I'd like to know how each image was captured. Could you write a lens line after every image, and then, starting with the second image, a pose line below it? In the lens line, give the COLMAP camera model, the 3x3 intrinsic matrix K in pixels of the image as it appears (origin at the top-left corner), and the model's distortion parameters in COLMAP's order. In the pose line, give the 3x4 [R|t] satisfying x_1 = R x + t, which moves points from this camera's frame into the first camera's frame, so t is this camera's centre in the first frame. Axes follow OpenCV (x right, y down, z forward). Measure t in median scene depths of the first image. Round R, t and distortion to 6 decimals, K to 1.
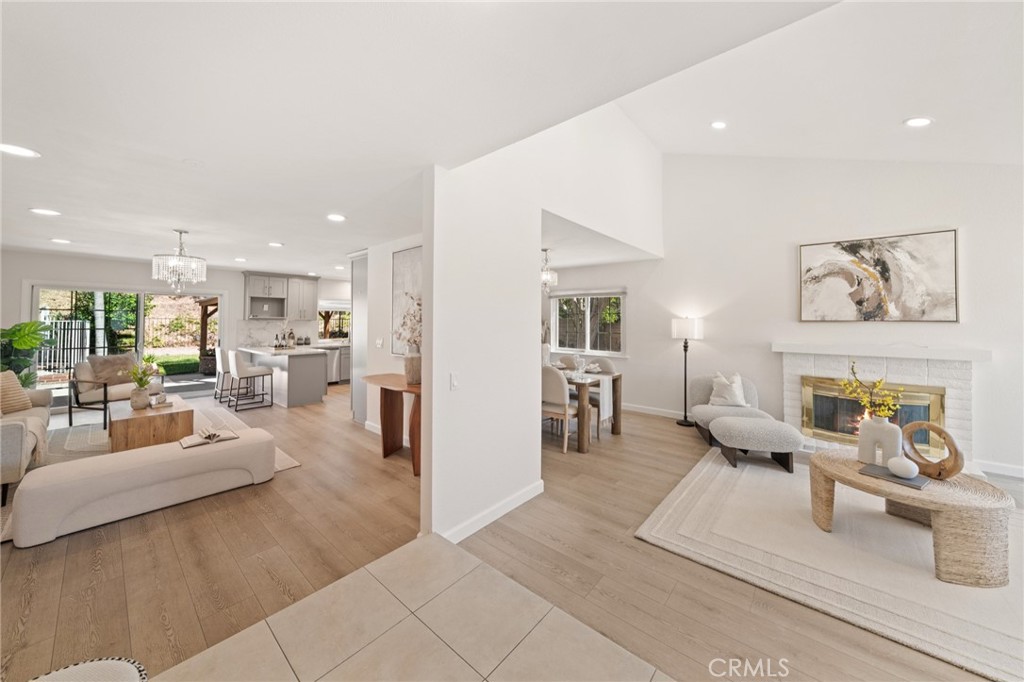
lens RADIAL K [[355.2, 0, 510.5], [0, 355.2, 319.2], [0, 0, 1]] dist [-0.001942, -0.000145]
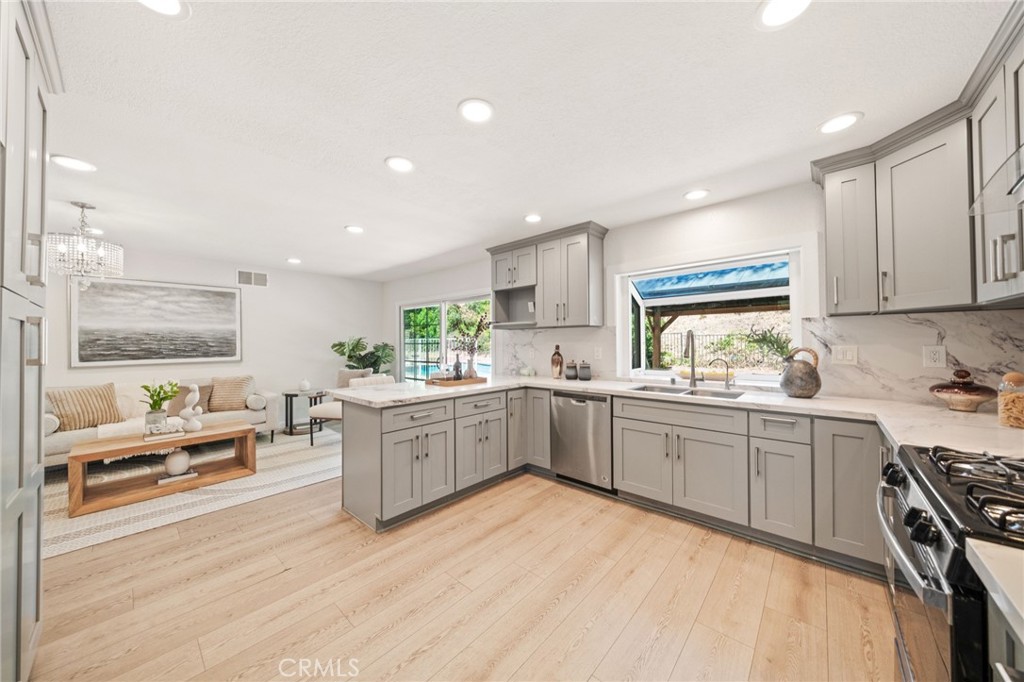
lens RADIAL K [[353.7, 0, 512.0], [0, 353.7, 341.0], [0, 0, 1]] dist [-0.002859, -0.000118]
pose [[-0.021822, -0.013870, -0.999666, -0.230922], [0.018924, 0.999719, -0.014284, 0.053421], [0.999583, -0.019229, -0.021554, 1.831994]]
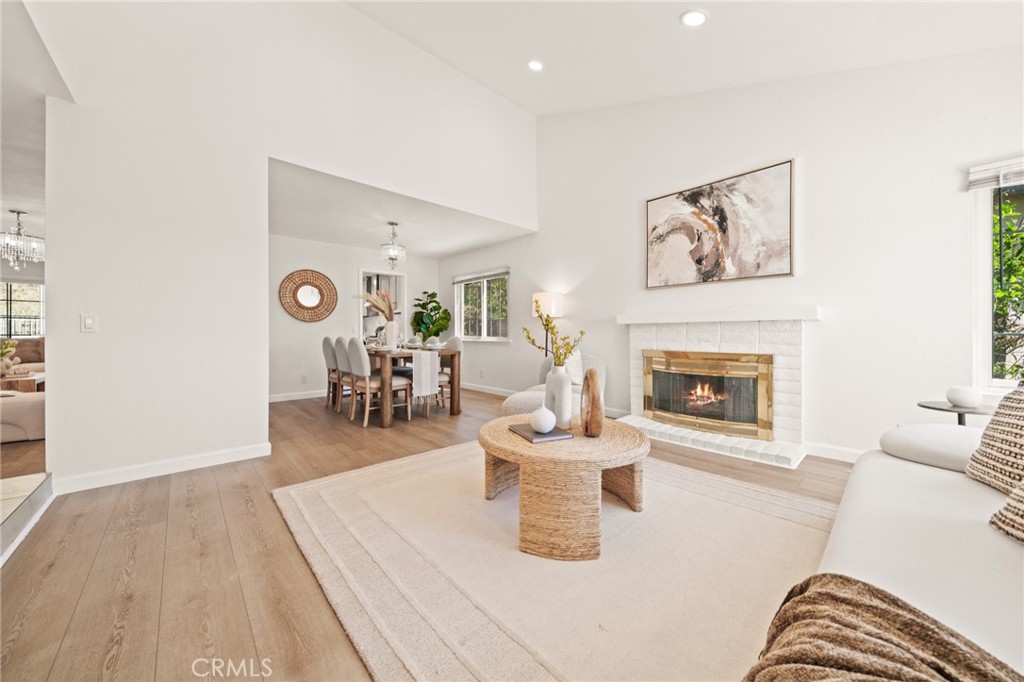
lens RADIAL K [[353.7, 0, 512.0], [0, 353.7, 341.0], [0, 0, 1]] dist [-0.002859, -0.000118]
pose [[0.993313, -0.004824, -0.115355, 0.651525], [0.007731, 0.999664, 0.024759, 0.122905], [0.115197, -0.025485, 0.993016, 0.105952]]
